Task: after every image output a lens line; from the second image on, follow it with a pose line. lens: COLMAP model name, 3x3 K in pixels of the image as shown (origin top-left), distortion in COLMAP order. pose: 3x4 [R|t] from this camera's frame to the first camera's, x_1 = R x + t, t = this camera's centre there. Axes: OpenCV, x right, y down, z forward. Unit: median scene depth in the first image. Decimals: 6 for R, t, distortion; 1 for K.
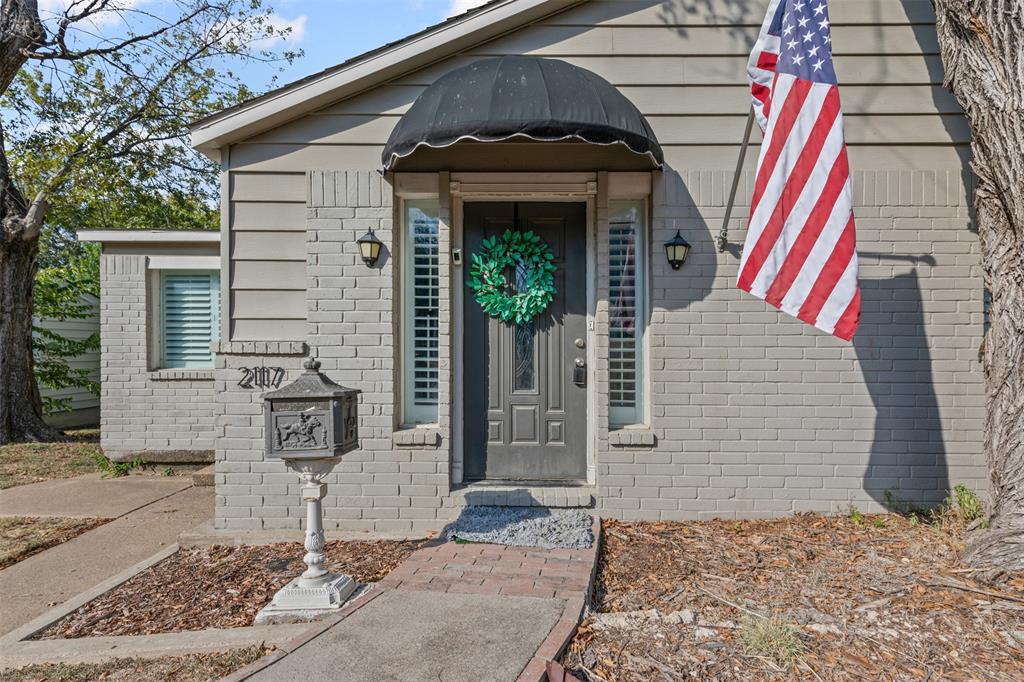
lens RADIAL K [[475.2, 0, 523.0], [0, 475.2, 336.8], [0, 0, 1]] dist [-0.002792, -0.000306]
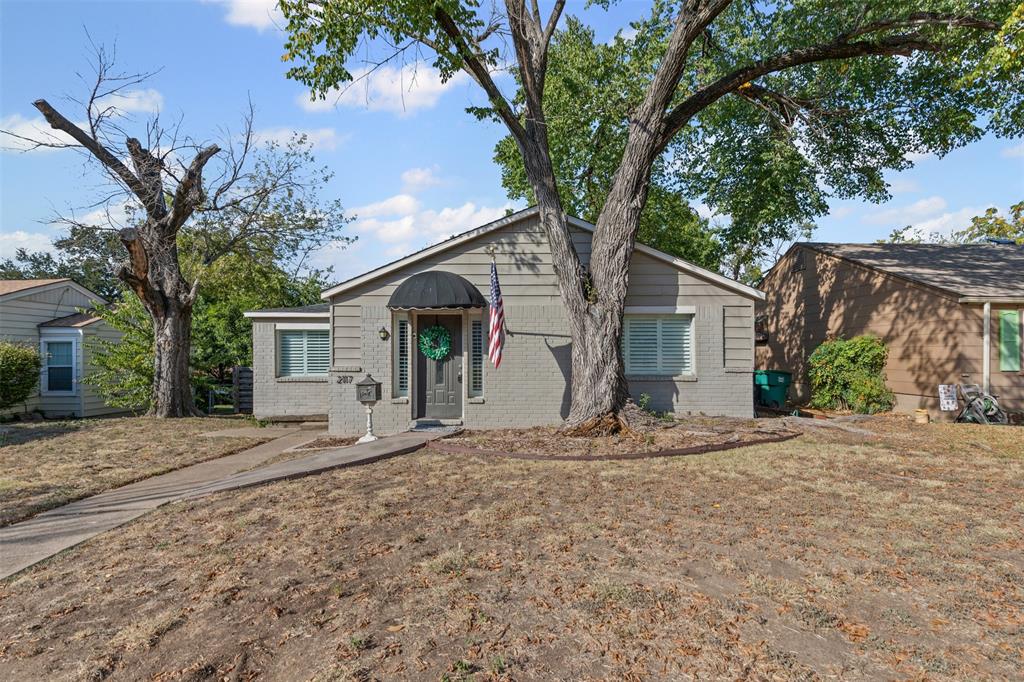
lens RADIAL K [[459.0, 0, 512.0], [0, 459.0, 341.0], [0, 0, 1]] dist [-0.002207, -0.000177]
pose [[0.999975, -0.002904, -0.006482, 0.443347], [0.002846, 0.999956, -0.008956, -0.112176], [0.006507, 0.008938, 0.999939, -1.657641]]
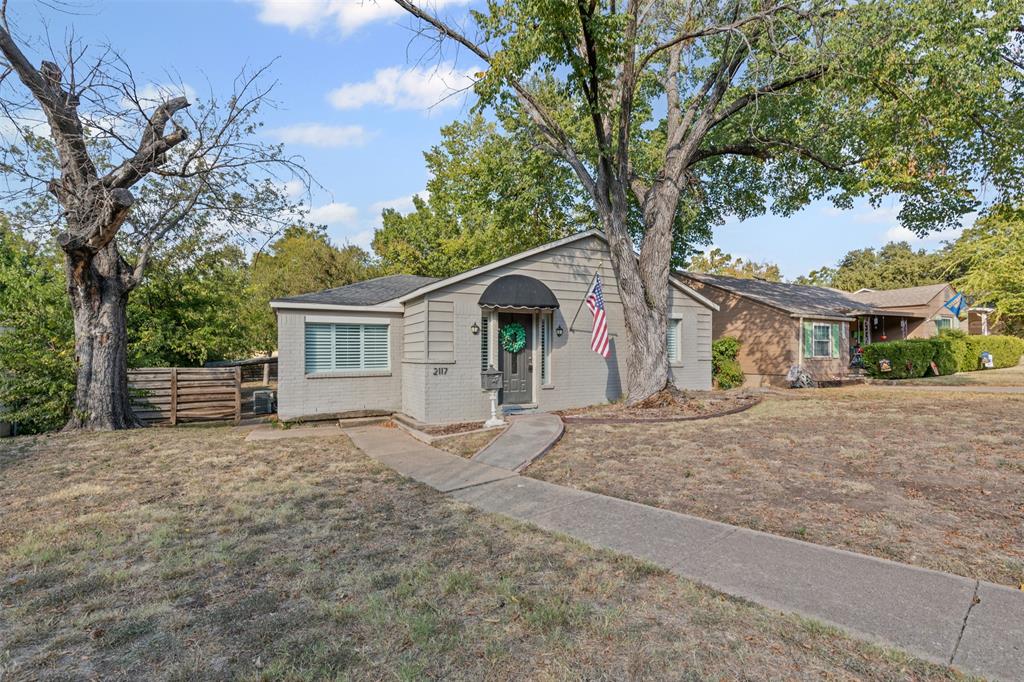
lens RADIAL K [[454.6, 0, 504.9], [0, 454.6, 352.6], [0, 0, 1]] dist [-0.001026, -0.000209]
pose [[0.896386, 0.001573, 0.443271, -1.402761], [-0.000026, 0.999994, -0.003494, -0.015635], [-0.443274, 0.003120, 0.896381, -1.666357]]
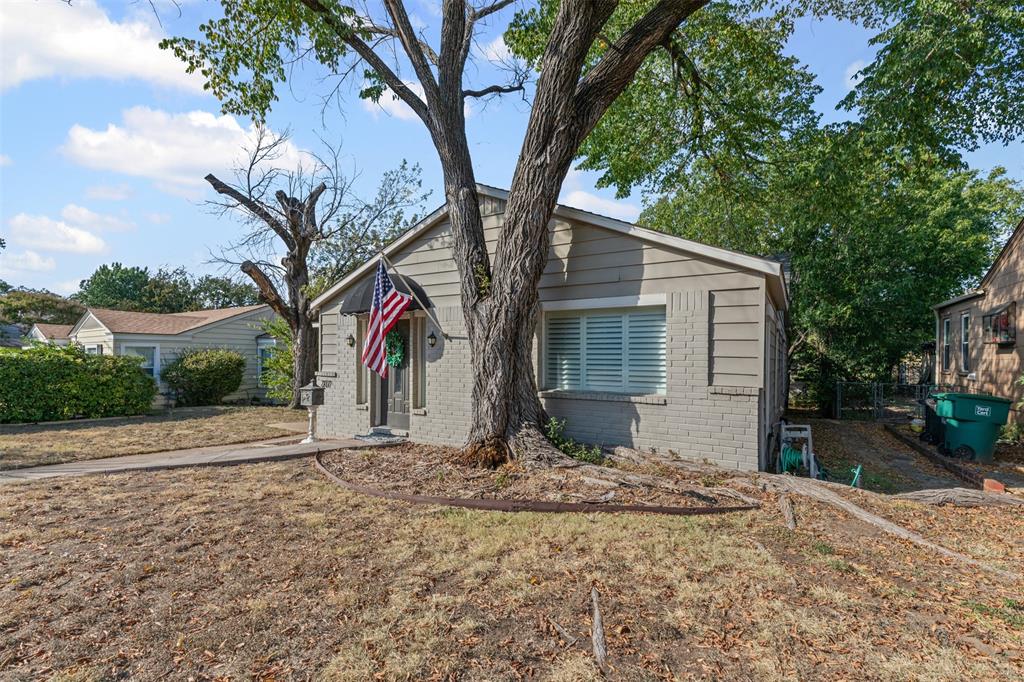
lens RADIAL K [[454.6, 0, 504.9], [0, 454.6, 352.6], [0, 0, 1]] dist [-0.001026, -0.000209]
pose [[0.859416, -0.001768, -0.511273, 1.824959], [0.002665, 0.999996, 0.001022, -0.107141], [0.511270, -0.002241, 0.859417, -0.859944]]
